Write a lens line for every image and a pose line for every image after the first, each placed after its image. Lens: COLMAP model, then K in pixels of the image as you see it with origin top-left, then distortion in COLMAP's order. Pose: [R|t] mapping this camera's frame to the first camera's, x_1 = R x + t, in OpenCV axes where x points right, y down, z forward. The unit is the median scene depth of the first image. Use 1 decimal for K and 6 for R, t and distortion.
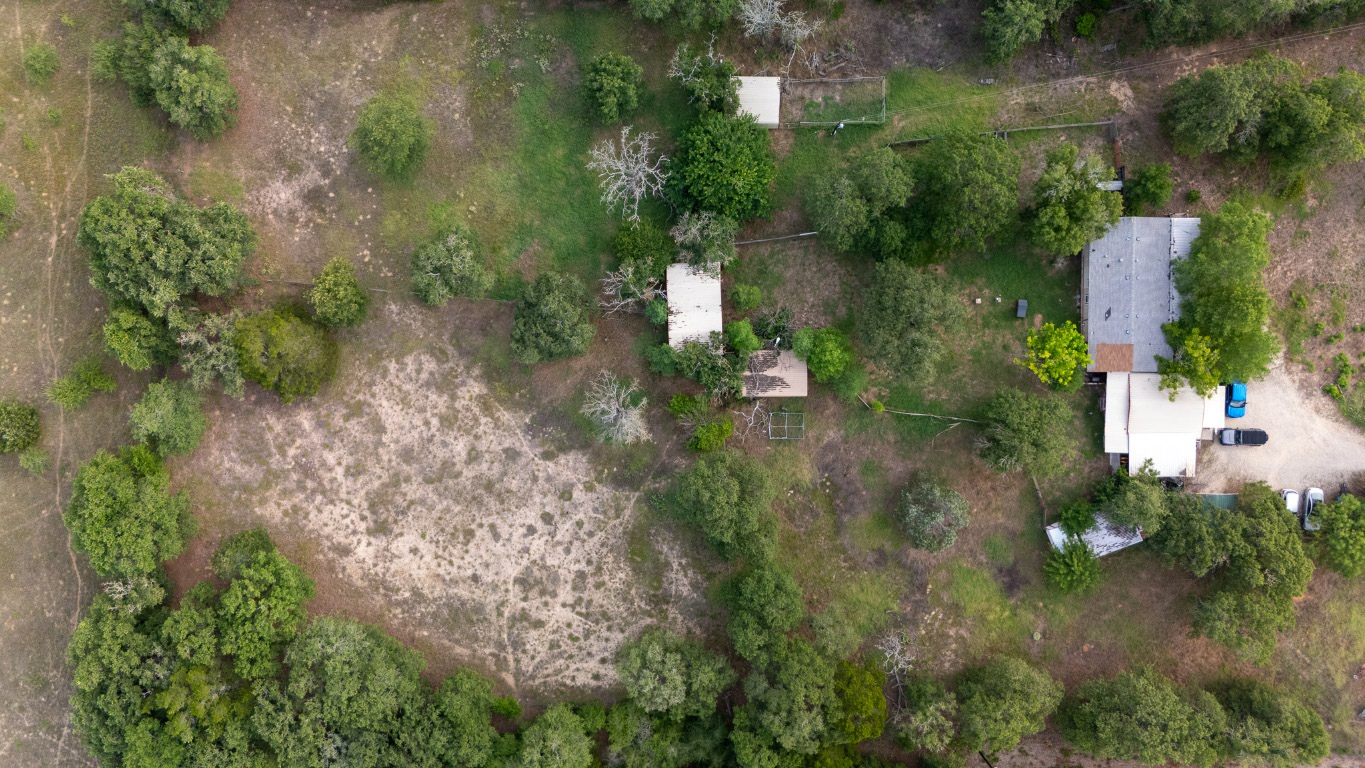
lens RADIAL K [[993.4, 0, 672.6], [0, 993.4, 383.1], [0, 0, 1]] dist [0.062506, -0.059873]
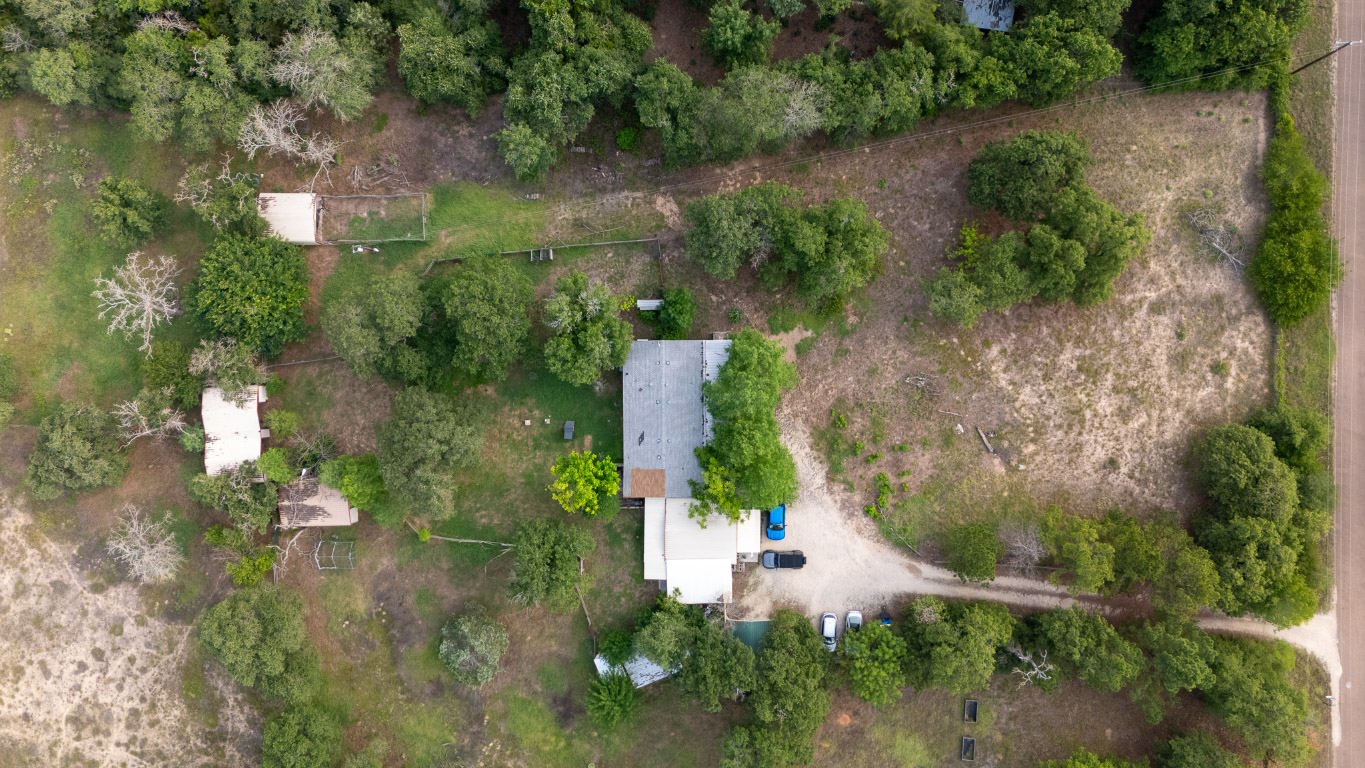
lens RADIAL K [[993.4, 0, 747.2], [0, 993.4, 368.8], [0, 0, 1]] dist [0.062506, -0.059873]
pose [[0.999675, -0.019605, 0.016266, 0.502853], [0.019515, 0.999793, 0.005715, -0.135306], [-0.016375, -0.005396, 0.999851, 0.027744]]
